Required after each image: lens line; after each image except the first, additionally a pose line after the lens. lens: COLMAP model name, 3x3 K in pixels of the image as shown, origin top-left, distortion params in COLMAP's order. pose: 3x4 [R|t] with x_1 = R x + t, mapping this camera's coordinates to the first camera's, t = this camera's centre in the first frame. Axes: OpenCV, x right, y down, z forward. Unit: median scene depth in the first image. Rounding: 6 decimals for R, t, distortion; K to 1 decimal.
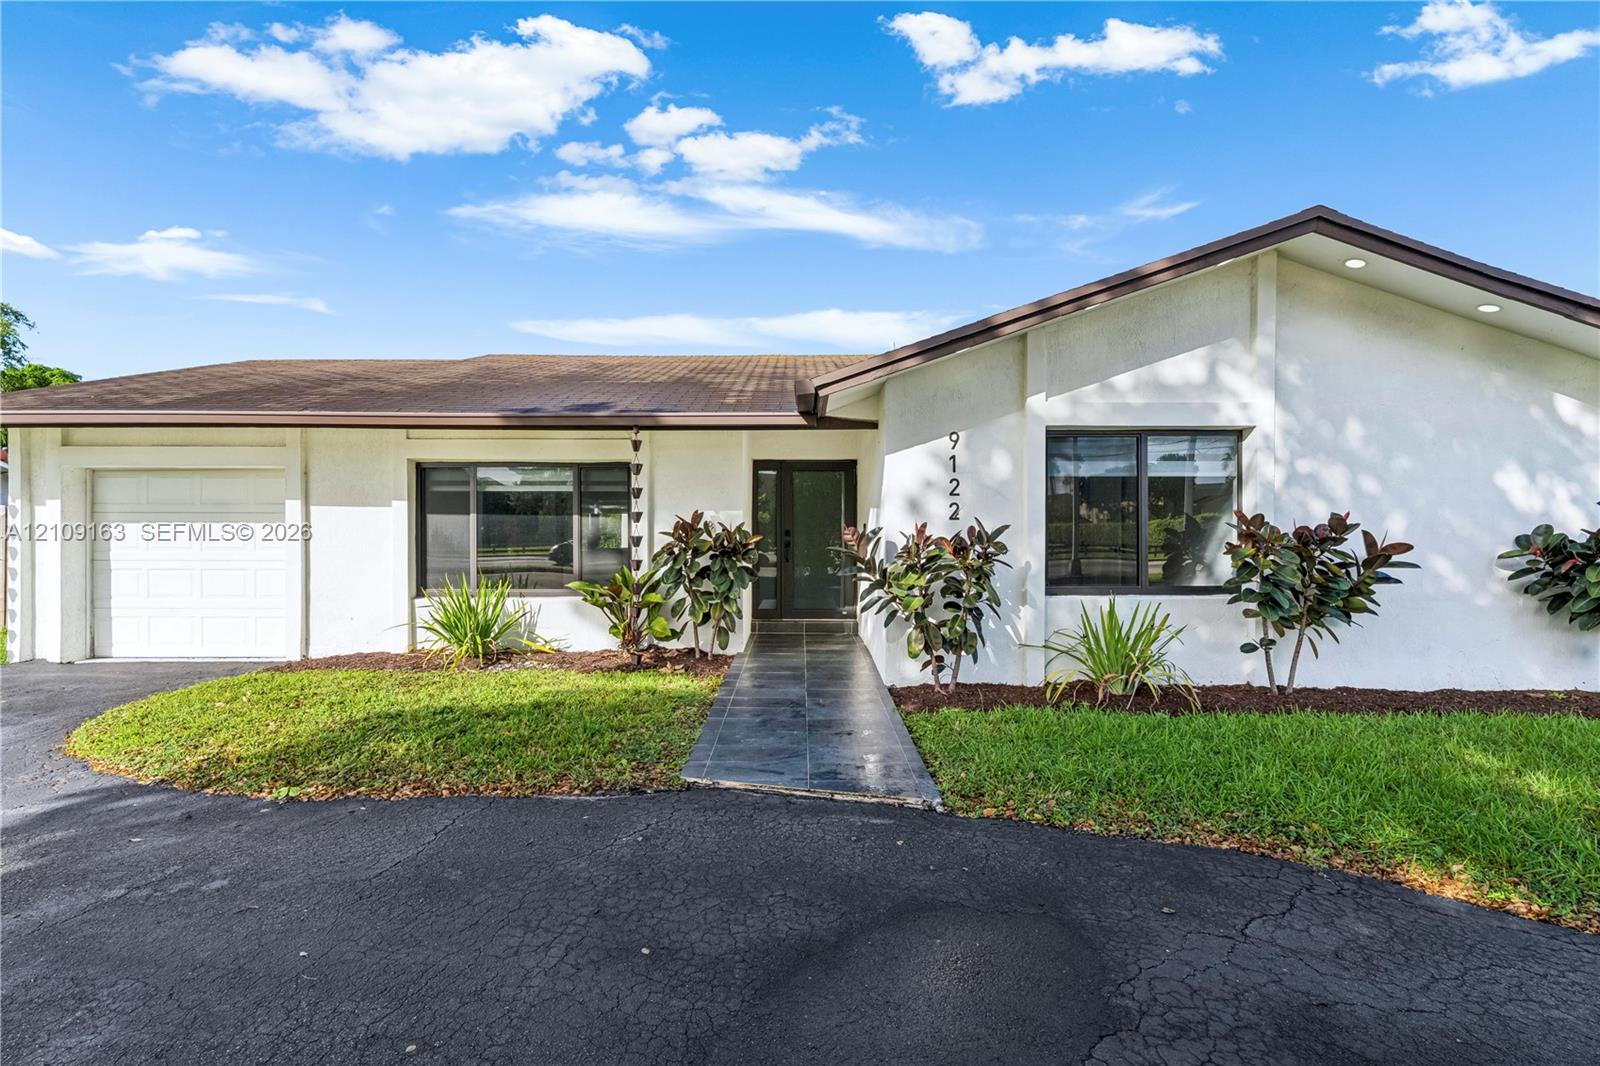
lens RADIAL K [[691.6, 0, 795.6], [0, 691.6, 524.4], [0, 0, 1]] dist [0.000559, 0.000131]
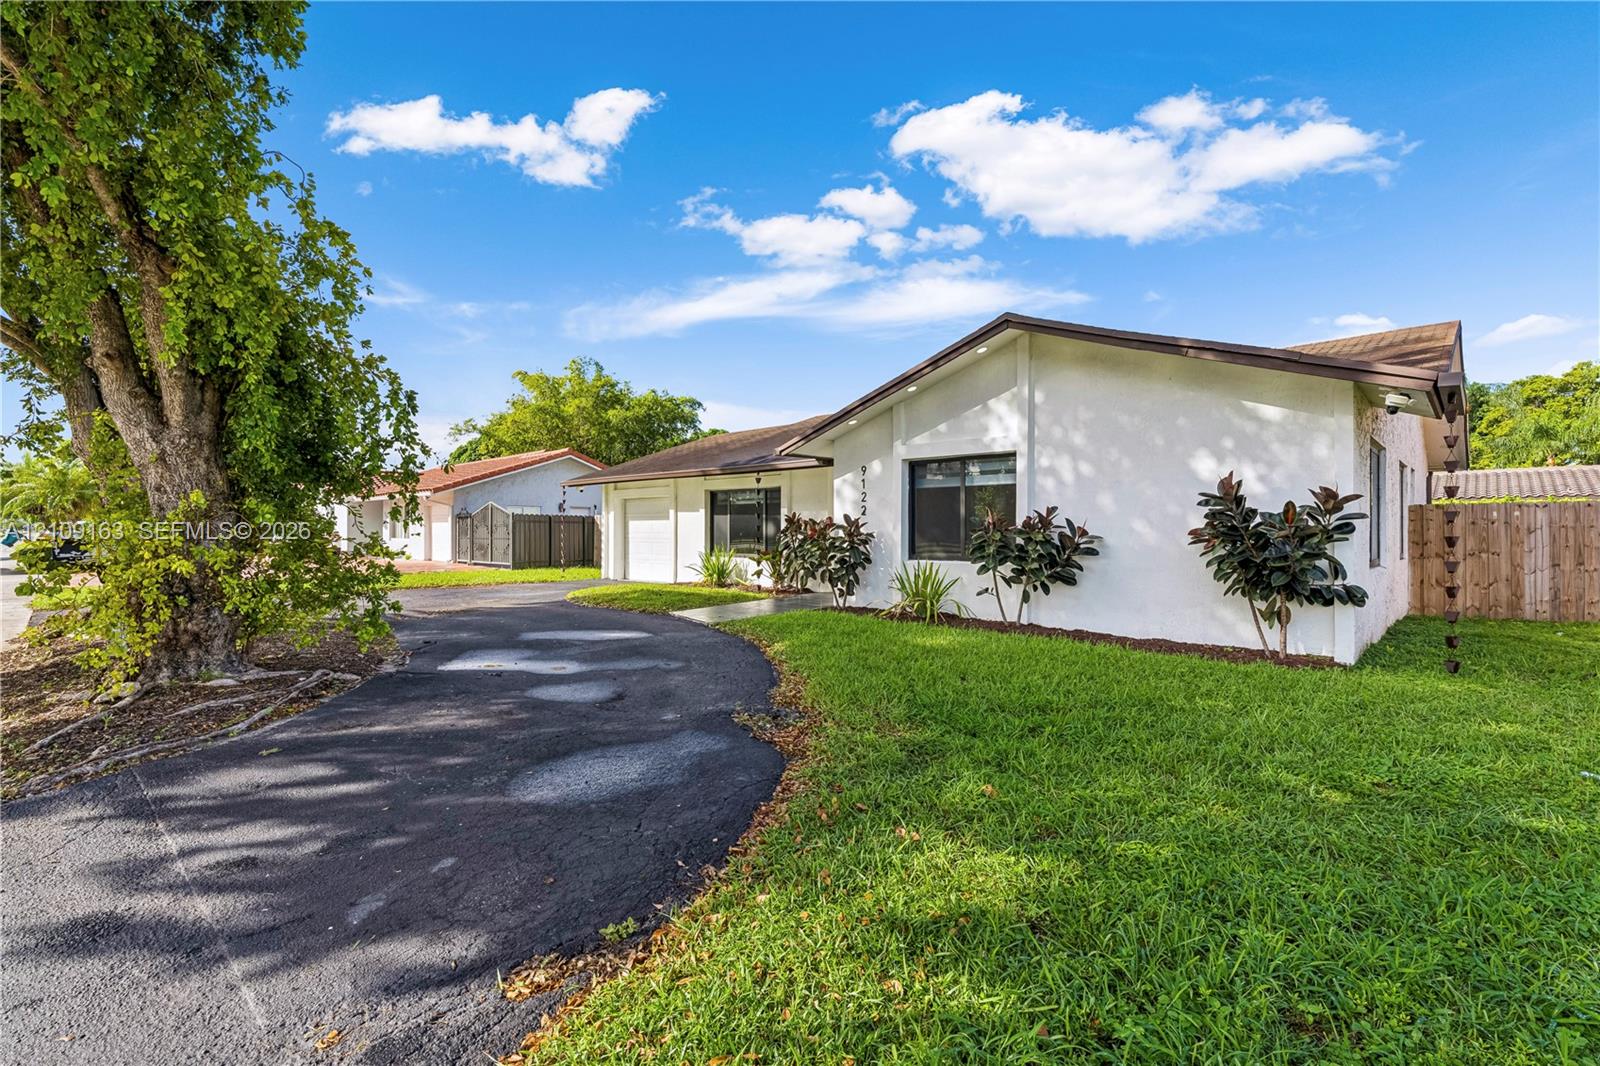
lens RADIAL K [[691.6, 0, 795.6], [0, 691.6, 524.4], [0, 0, 1]] dist [0.000559, 0.000131]
pose [[0.719537, -0.000418, -0.694454, 1.328716], [-0.003355, 0.999986, -0.004078, 0.025554], [0.694446, 0.005265, 0.719526, -0.406626]]
